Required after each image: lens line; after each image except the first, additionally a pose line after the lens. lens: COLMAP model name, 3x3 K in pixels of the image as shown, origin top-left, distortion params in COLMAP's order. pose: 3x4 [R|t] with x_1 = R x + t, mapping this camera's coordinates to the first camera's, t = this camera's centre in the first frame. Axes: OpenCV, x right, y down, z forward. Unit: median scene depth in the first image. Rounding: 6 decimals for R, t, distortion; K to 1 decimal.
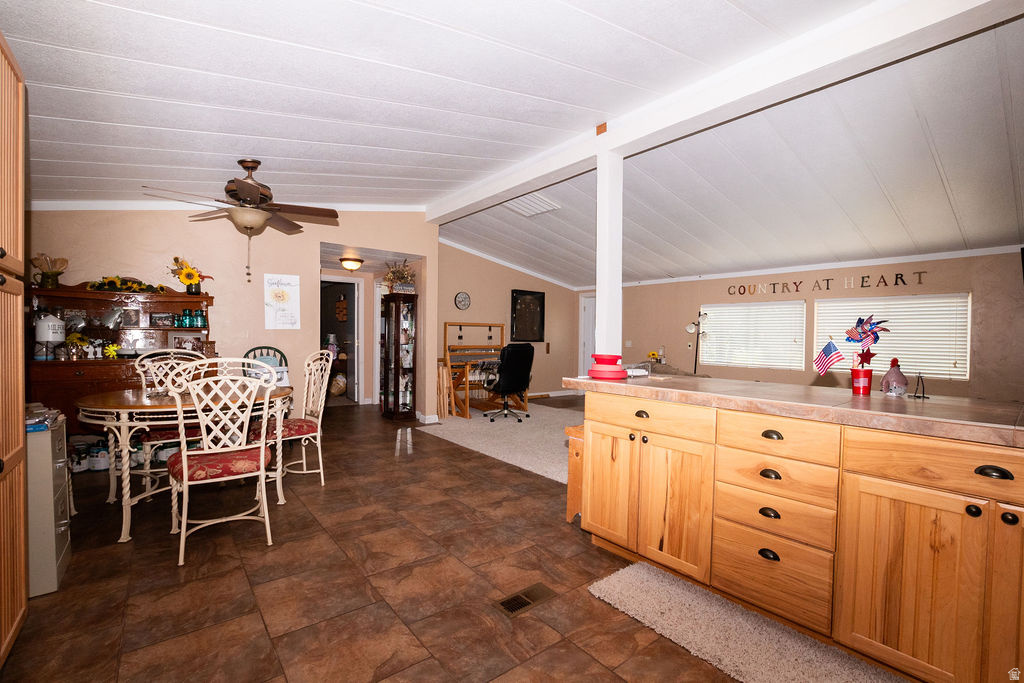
lens RADIAL K [[454.9, 0, 517.6], [0, 454.9, 342.6], [0, 0, 1]] dist [-0.039190, 0.008098]
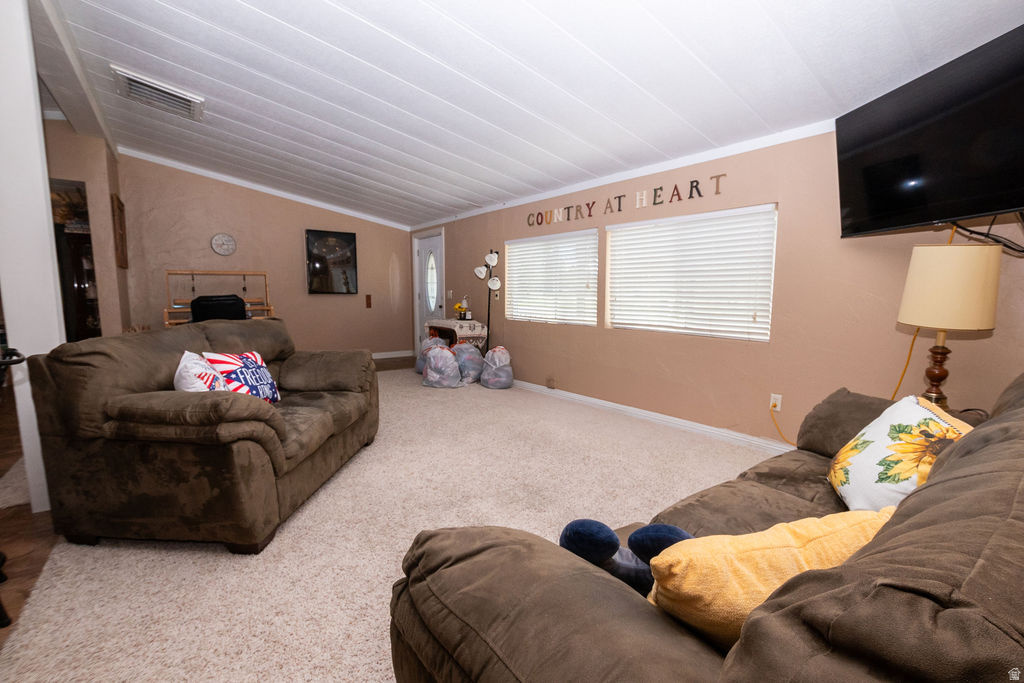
lens RADIAL K [[454.9, 0, 517.6], [0, 454.9, 342.6], [0, 0, 1]] dist [-0.039190, 0.008098]
pose [[0.999203, -0.008694, -0.038957, 0.637939], [0.012542, 0.994944, 0.099645, 0.014754], [0.037894, -0.100054, 0.994260, 0.307812]]
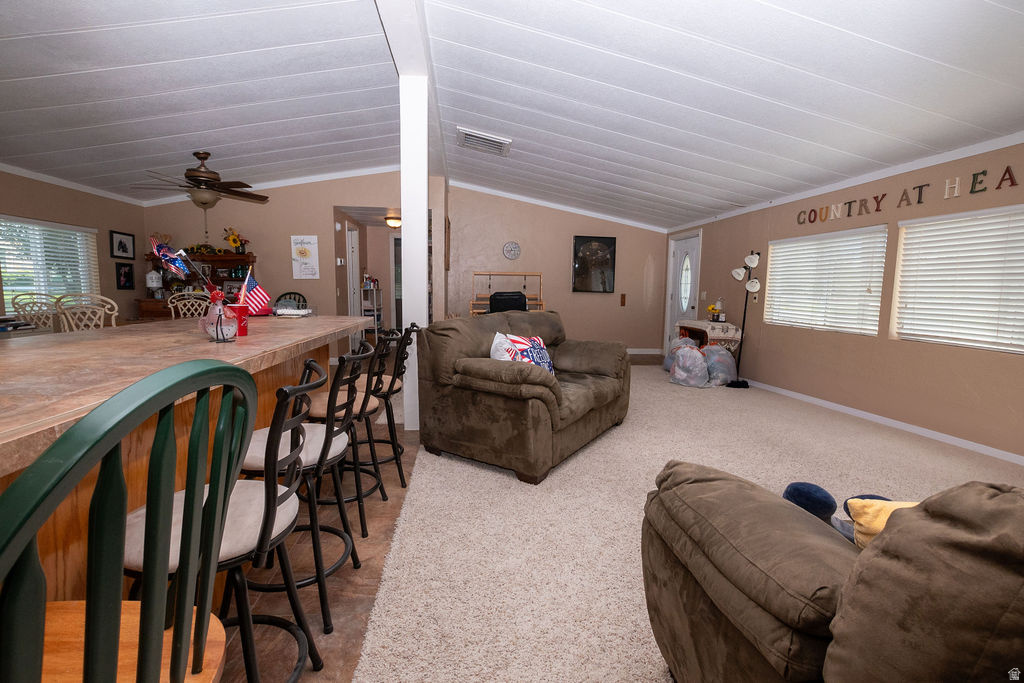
lens RADIAL K [[454.9, 0, 517.6], [0, 454.9, 342.6], [0, 0, 1]] dist [-0.039190, 0.008098]
pose [[0.840318, 0.063551, -0.538356, 0.651255], [-0.011046, 0.994906, 0.100205, 0.014615], [0.541982, -0.078257, 0.836739, 0.229777]]
